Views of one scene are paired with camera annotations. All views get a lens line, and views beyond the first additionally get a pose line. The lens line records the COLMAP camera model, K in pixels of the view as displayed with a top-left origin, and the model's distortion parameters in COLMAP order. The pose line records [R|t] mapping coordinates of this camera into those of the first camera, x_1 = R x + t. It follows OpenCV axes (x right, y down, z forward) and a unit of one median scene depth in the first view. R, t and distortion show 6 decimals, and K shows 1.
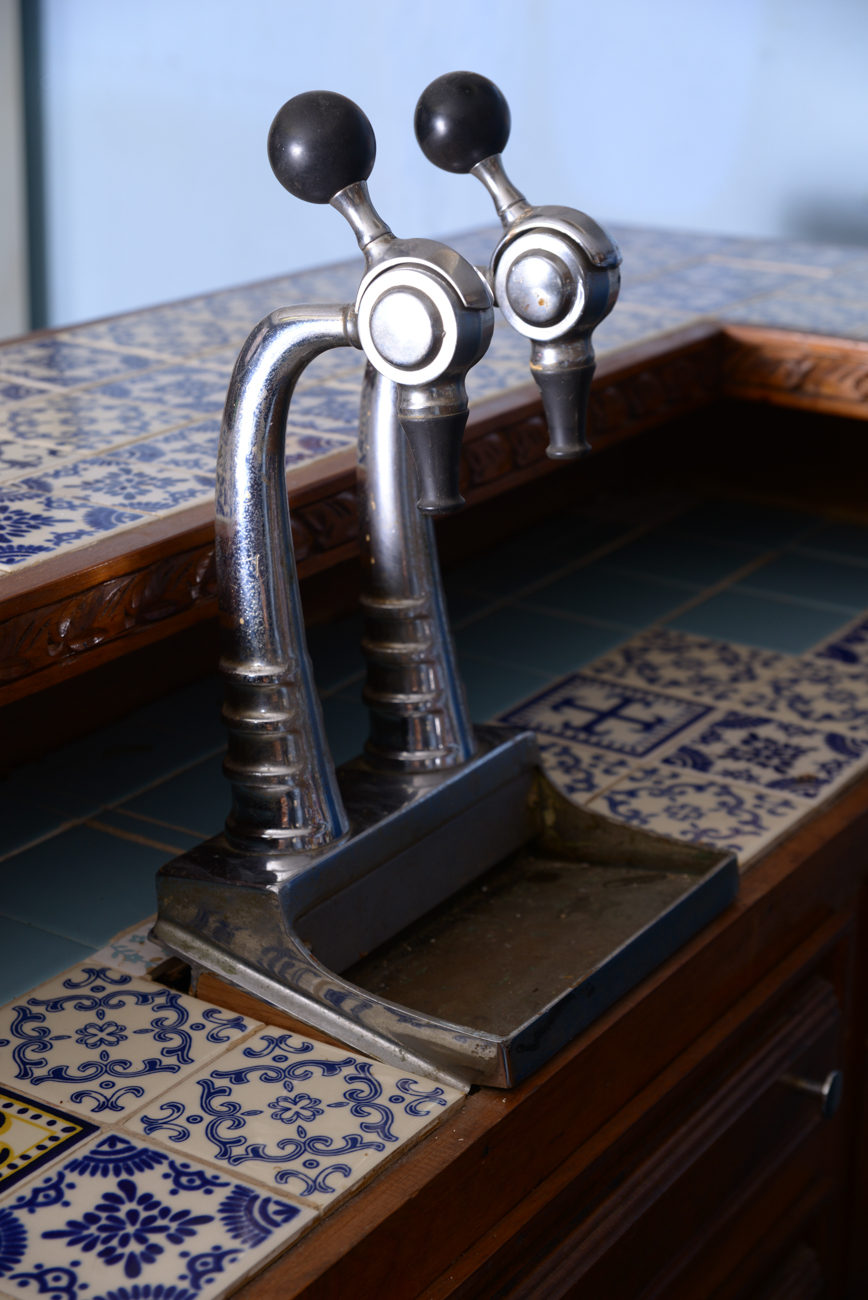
lens RADIAL K [[2282.0, 0, 433.2], [0, 2282.0, 646.5], [0, 0, 1]] dist [0.178855, 0.000000]
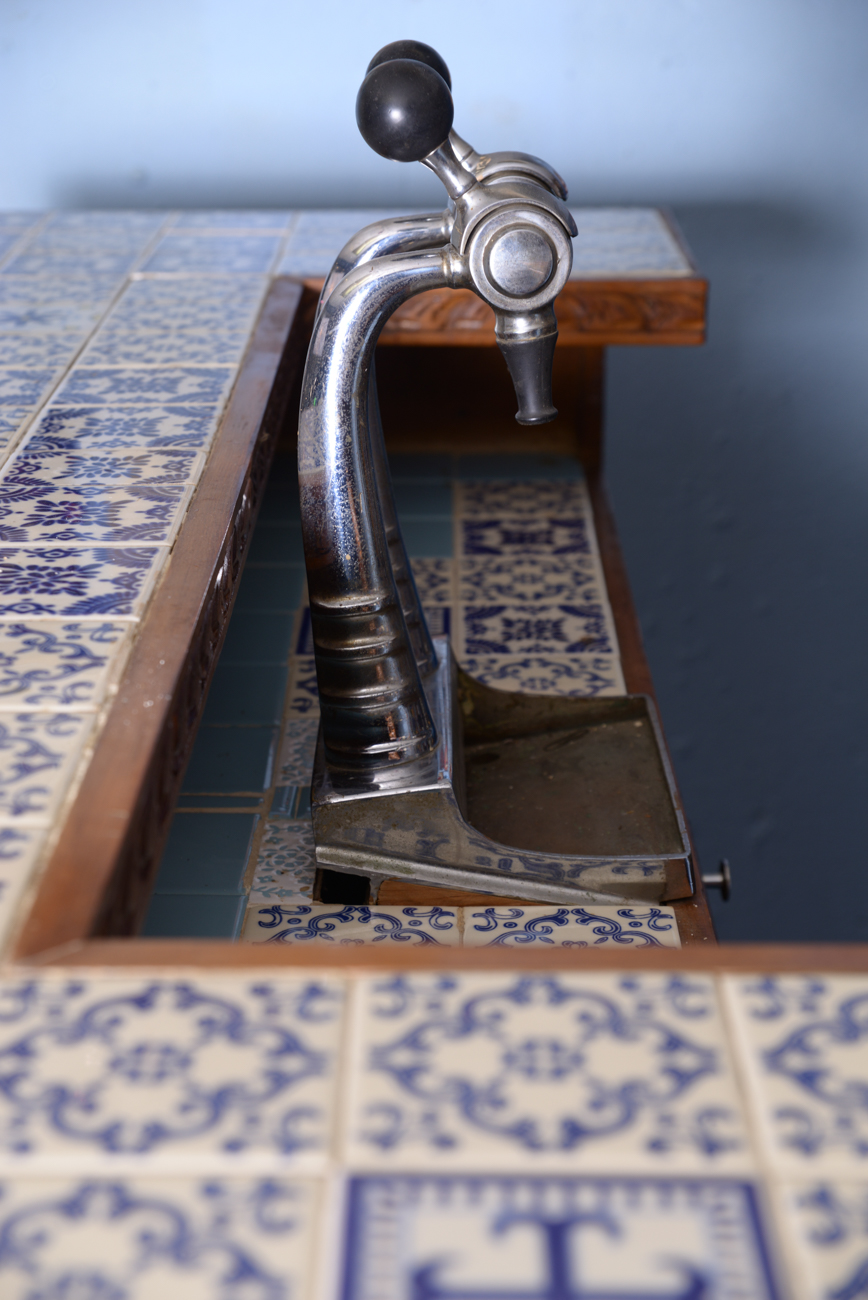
lens RADIAL K [[2282.0, 0, 428.5], [0, 2282.0, 654.7], [0, 0, 1]] dist [0.178855, 0.000000]
pose [[0.839788, -0.196732, 0.506016, -0.596604], [0.197253, 0.978907, 0.053222, -0.015817], [-0.505813, 0.055118, 0.860880, 0.048629]]
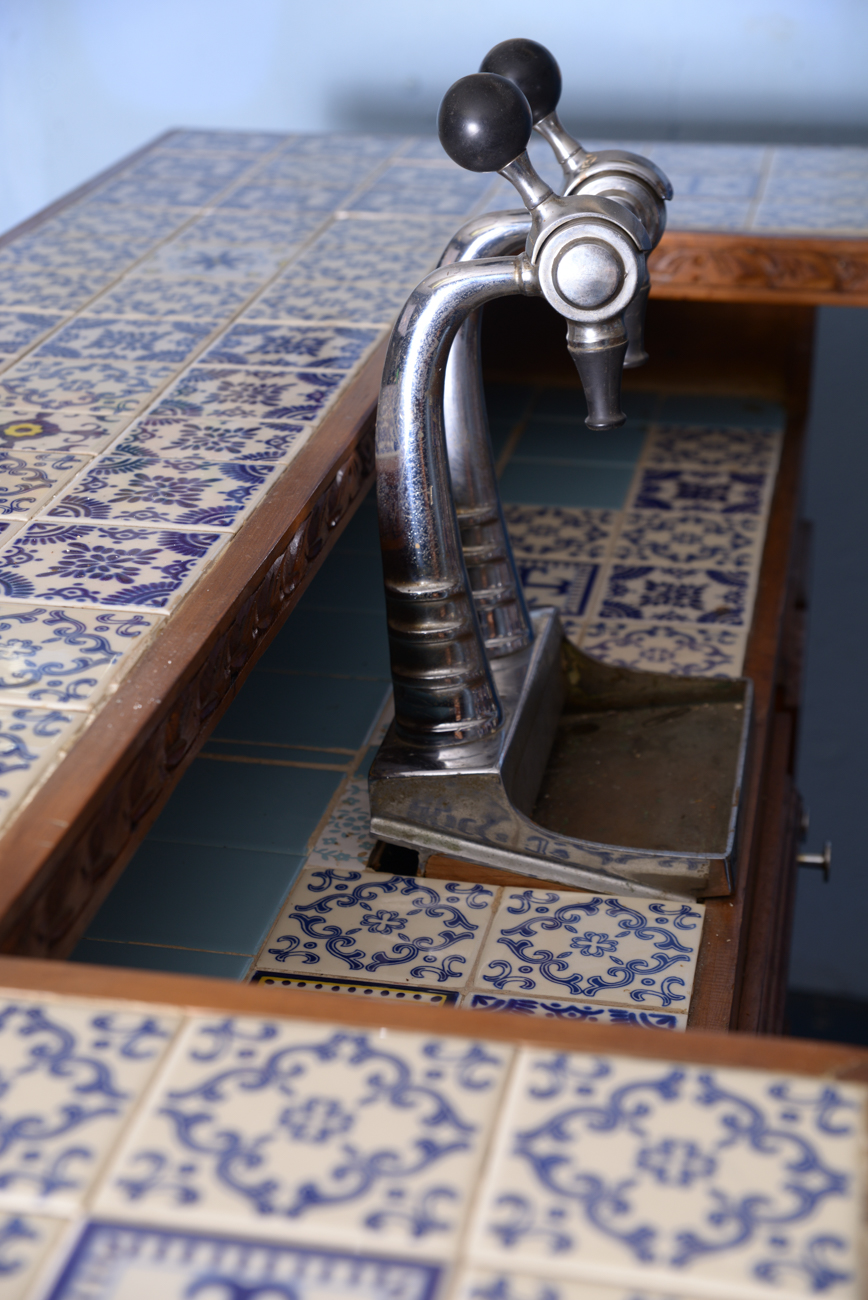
lens RADIAL K [[2282.0, 0, 432.4], [0, 2282.0, 658.7], [0, 0, 1]] dist [0.178855, 0.000000]
pose [[0.923865, -0.165348, 0.345156, -0.467108], [0.141409, 0.985515, 0.093611, -0.059973], [-0.355635, -0.037676, 0.933865, -0.061673]]
